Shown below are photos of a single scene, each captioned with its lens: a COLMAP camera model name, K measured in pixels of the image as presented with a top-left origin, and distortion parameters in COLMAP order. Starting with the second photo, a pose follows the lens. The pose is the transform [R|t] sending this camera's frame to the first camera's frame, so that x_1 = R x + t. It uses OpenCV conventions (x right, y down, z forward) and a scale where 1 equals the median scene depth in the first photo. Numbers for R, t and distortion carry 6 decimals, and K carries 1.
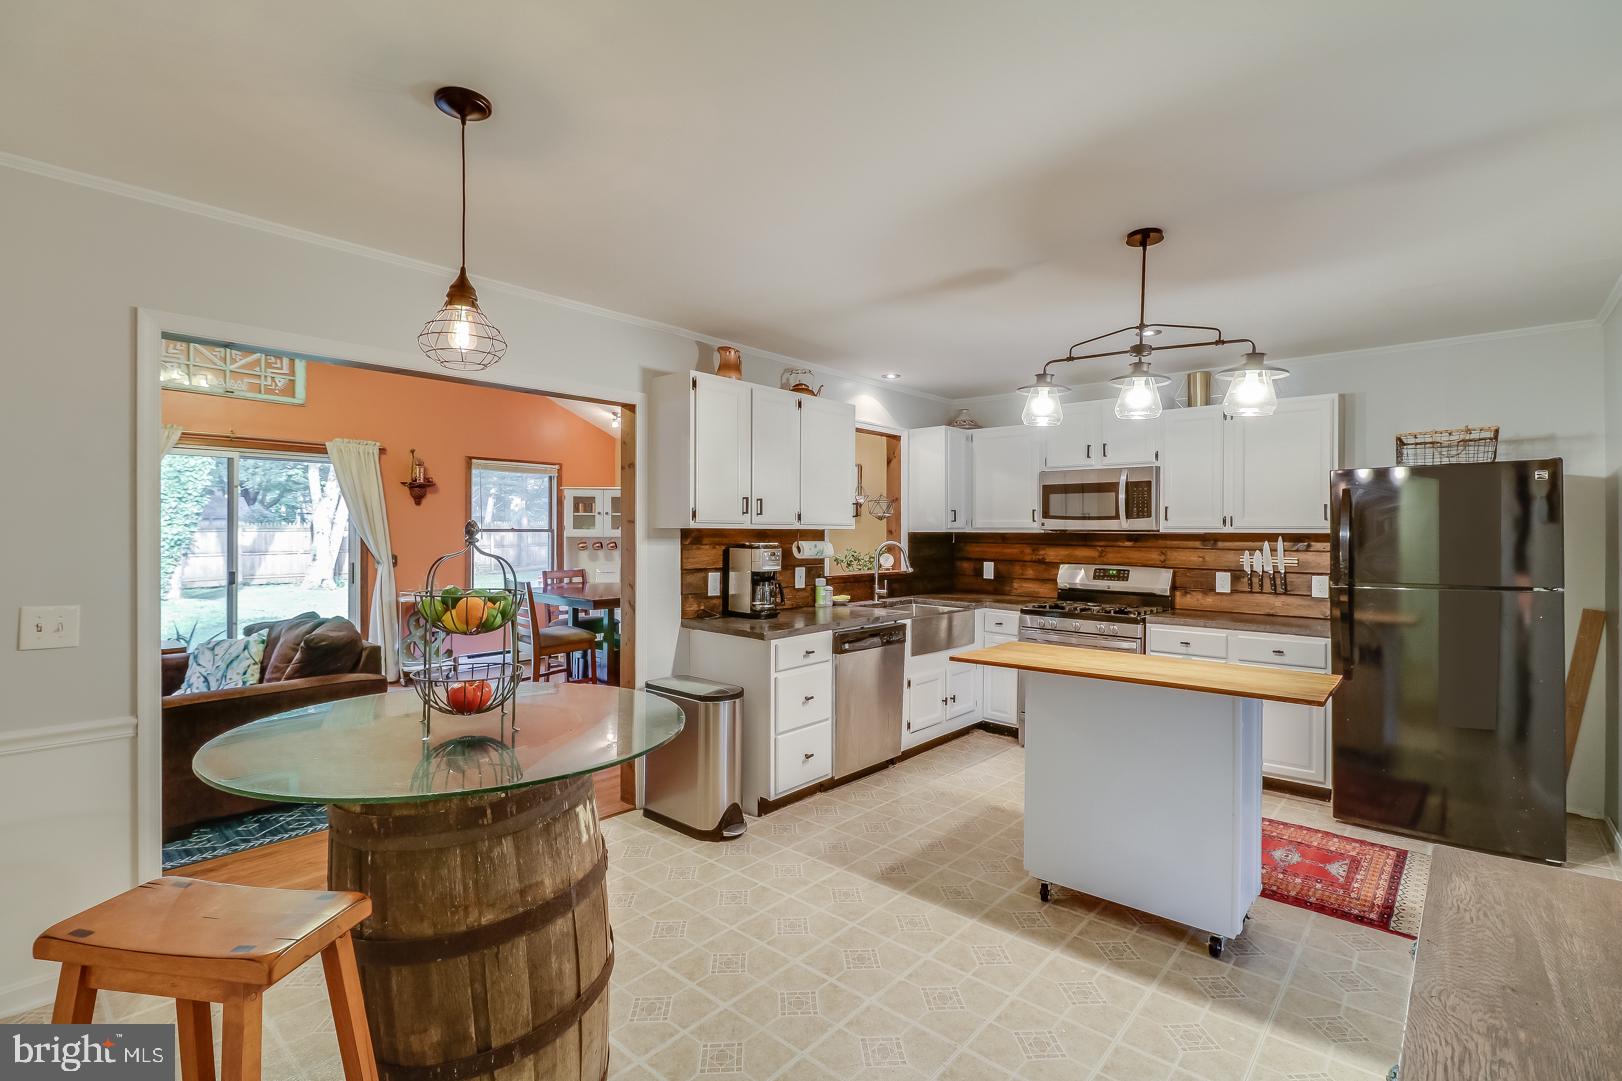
lens RADIAL K [[742.0, 0, 814.9], [0, 742.0, 531.8], [0, 0, 1]] dist [-0.000669, -0.000563]
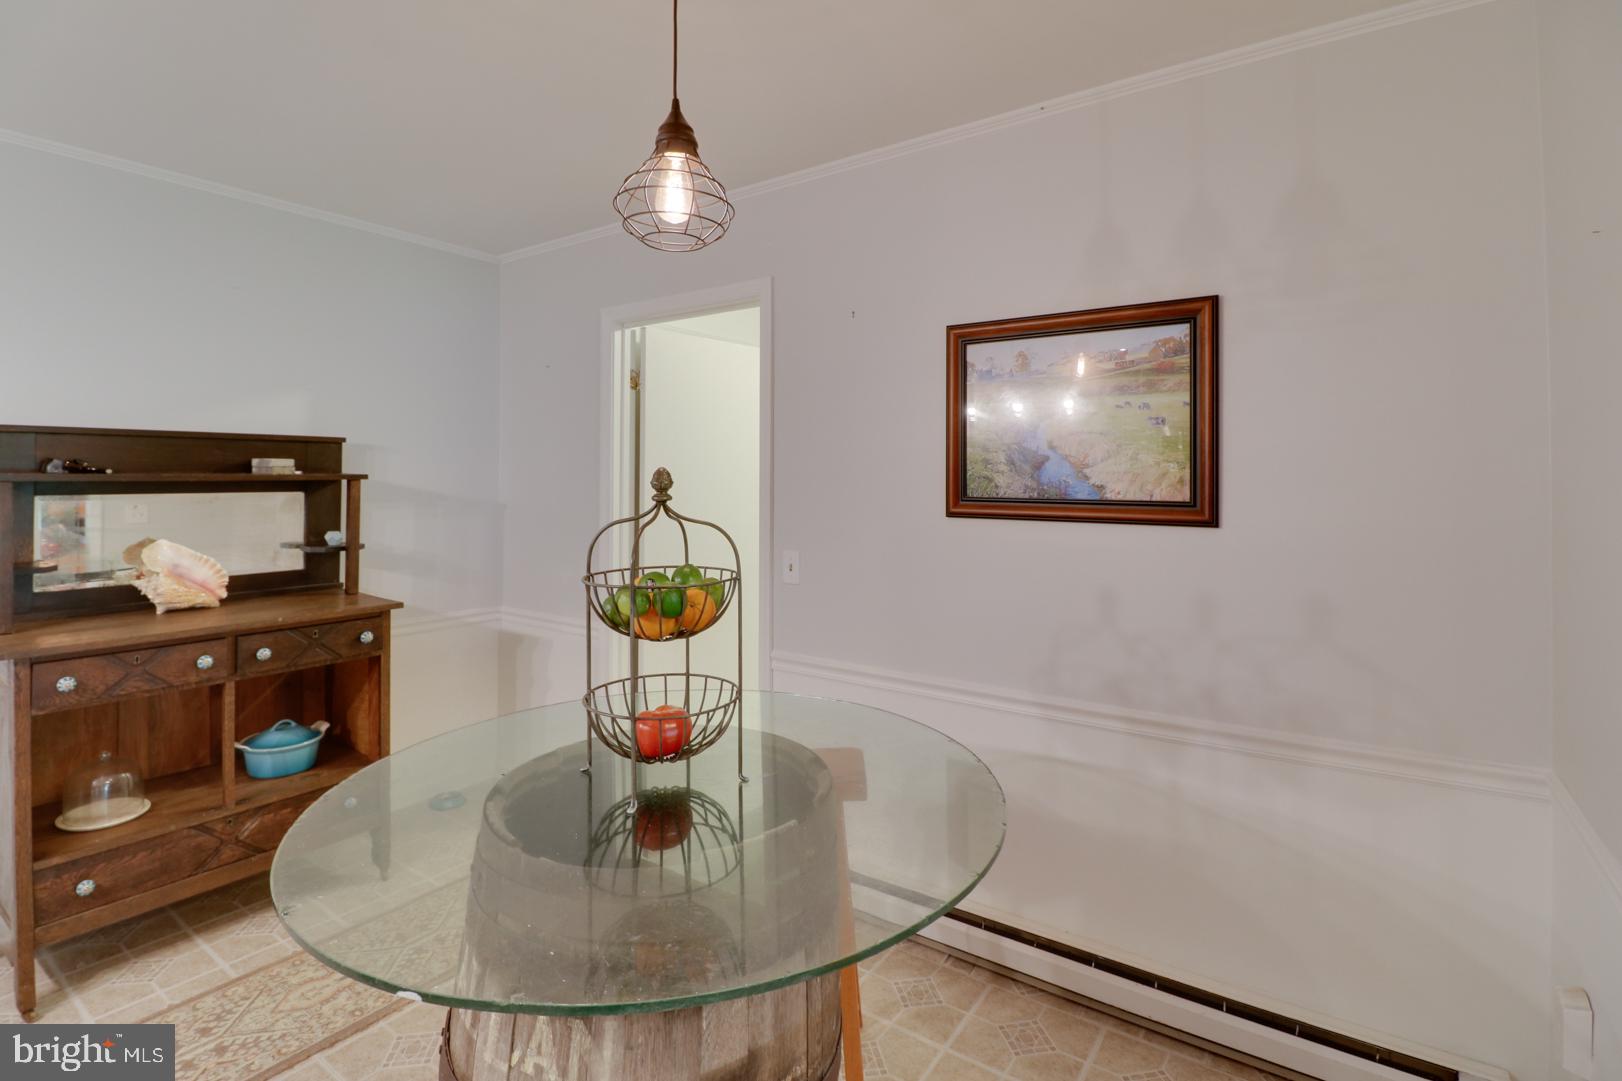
lens RADIAL K [[770.4, 0, 809.3], [0, 770.4, 480.8], [0, 0, 1]] dist [-0.000698, -0.000277]
pose [[-0.994282, -0.002348, -0.106763, -0.199546], [-0.002388, 0.999997, 0.000255, -0.002693], [0.106762, 0.000509, -0.994284, 0.655923]]
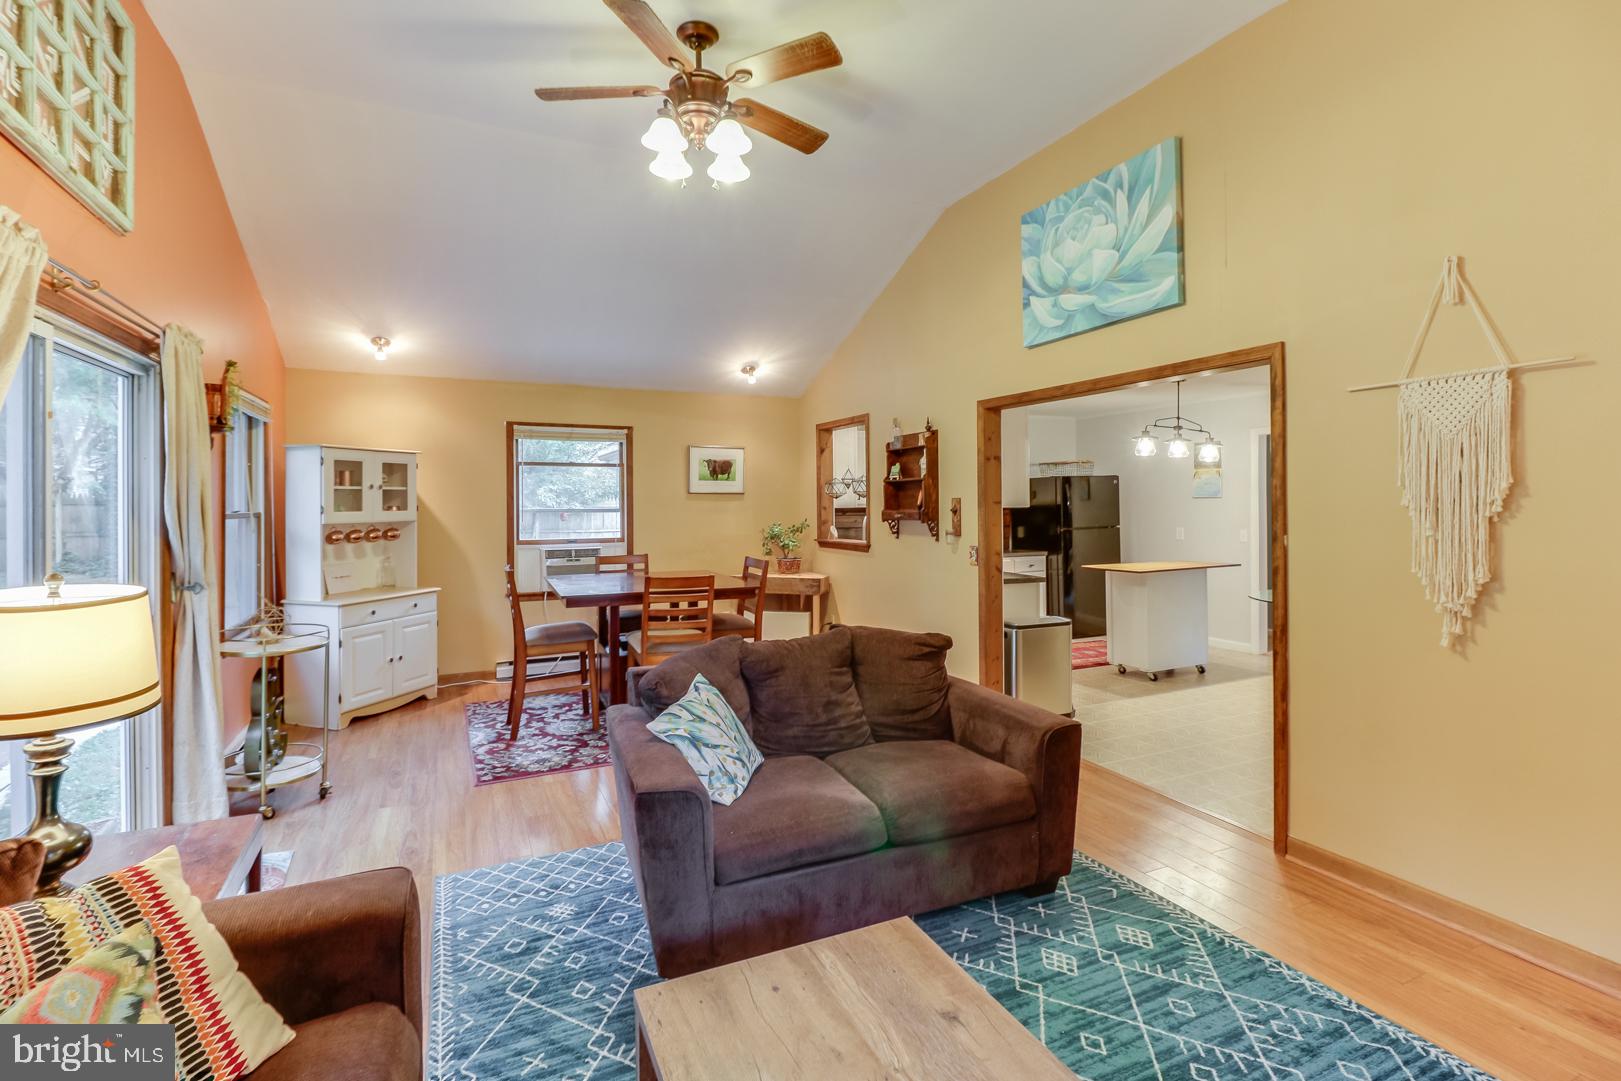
lens RADIAL K [[747.6, 0, 788.4], [0, 747.6, 499.2], [0, 0, 1]] dist [0.001920, -0.012216]
pose [[0.419113, -0.004524, 0.907923, -1.225356], [0.008413, 0.999964, 0.001099, -0.019287], [-0.907895, 0.007177, 0.419136, 0.623609]]
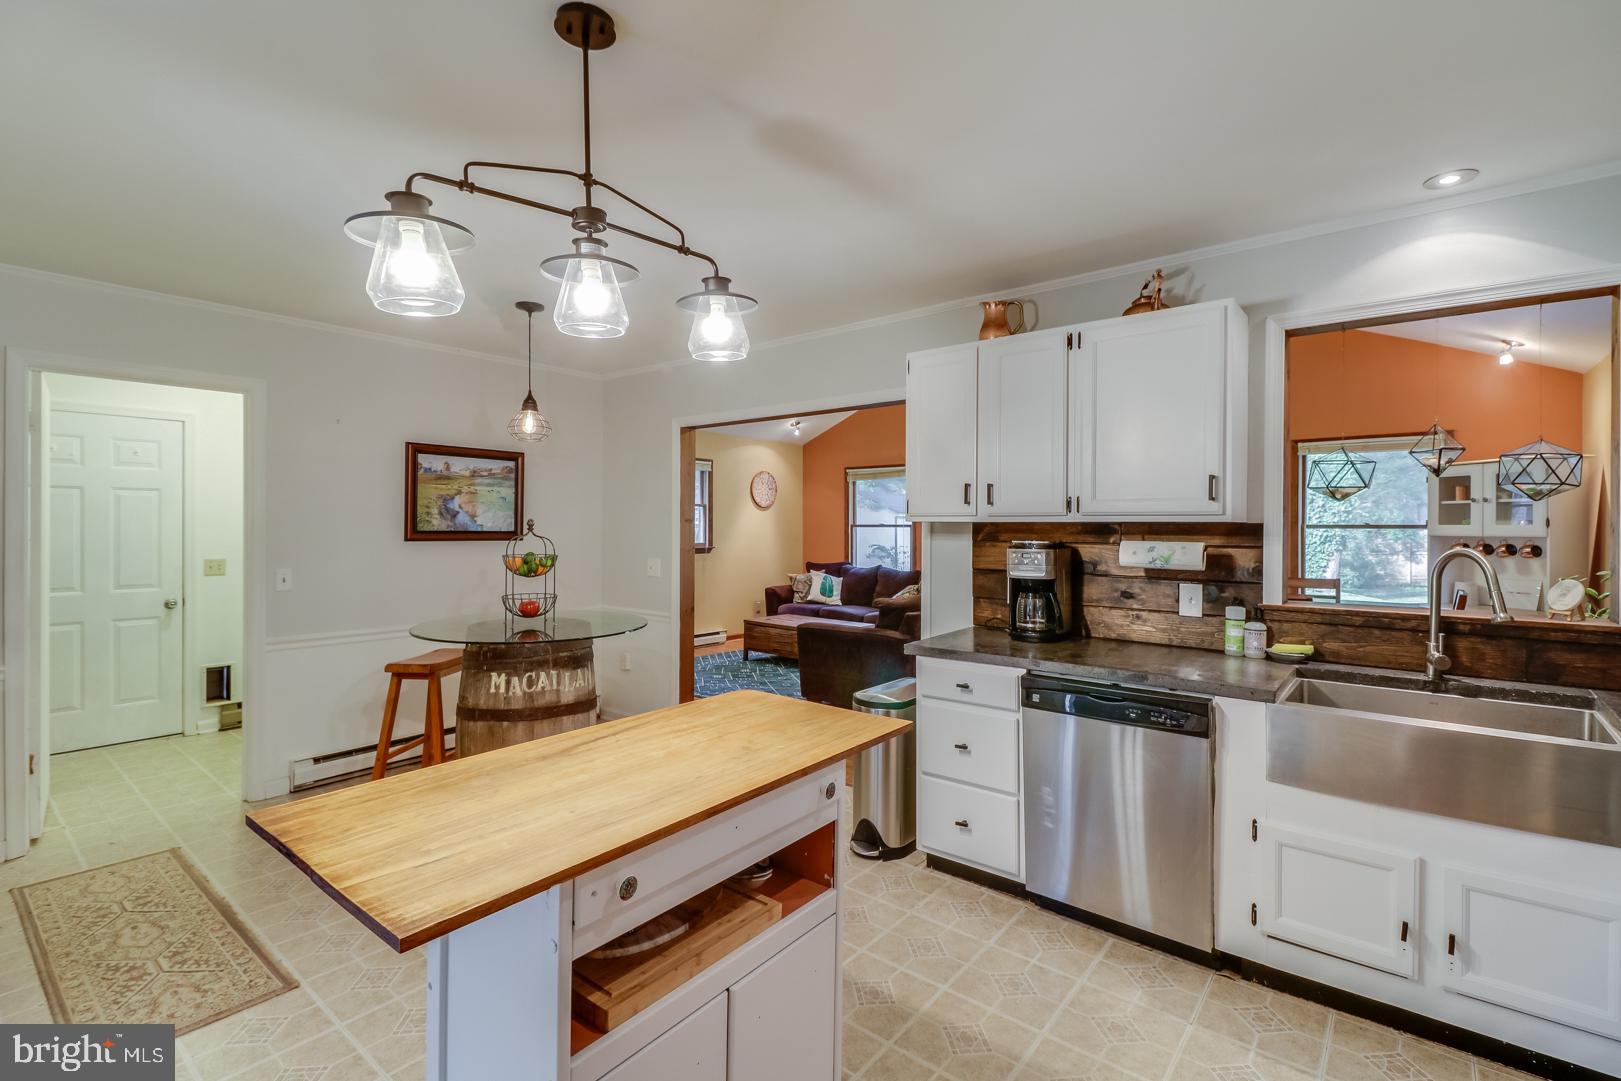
lens RADIAL K [[737.9, 0, 811.6], [0, 737.9, 527.6], [0, 0, 1]] dist [0.021425, -0.012115]
pose [[0.036131, 0.000370, -0.999347, 0.575273], [-0.003402, 0.999994, 0.000247, 0.001802], [0.999341, 0.003391, 0.036132, 0.639659]]
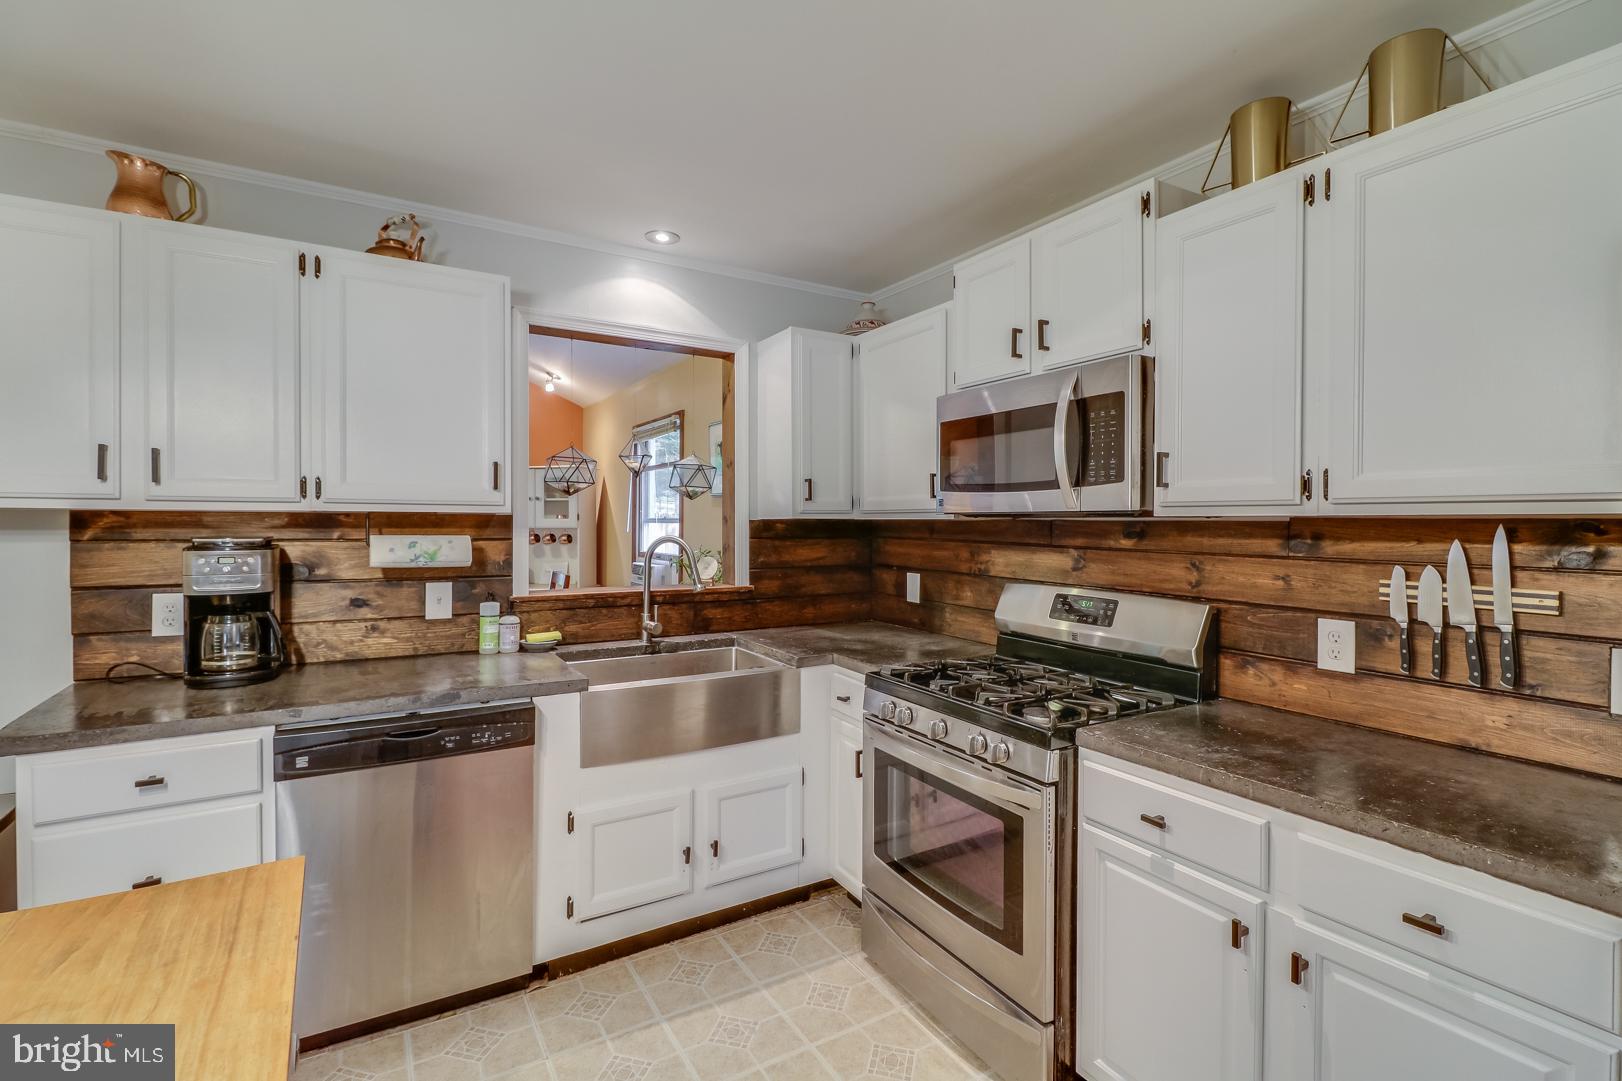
lens RADIAL K [[733.9, 0, 811.6], [0, 733.9, 527.8], [0, 0, 1]] dist [0.000229, -0.001020]
pose [[0.953984, 0.001327, -0.299856, 0.398758], [0.000391, 0.999984, 0.005671, 0.004256], [0.299859, -0.005528, 0.953968, 0.544259]]
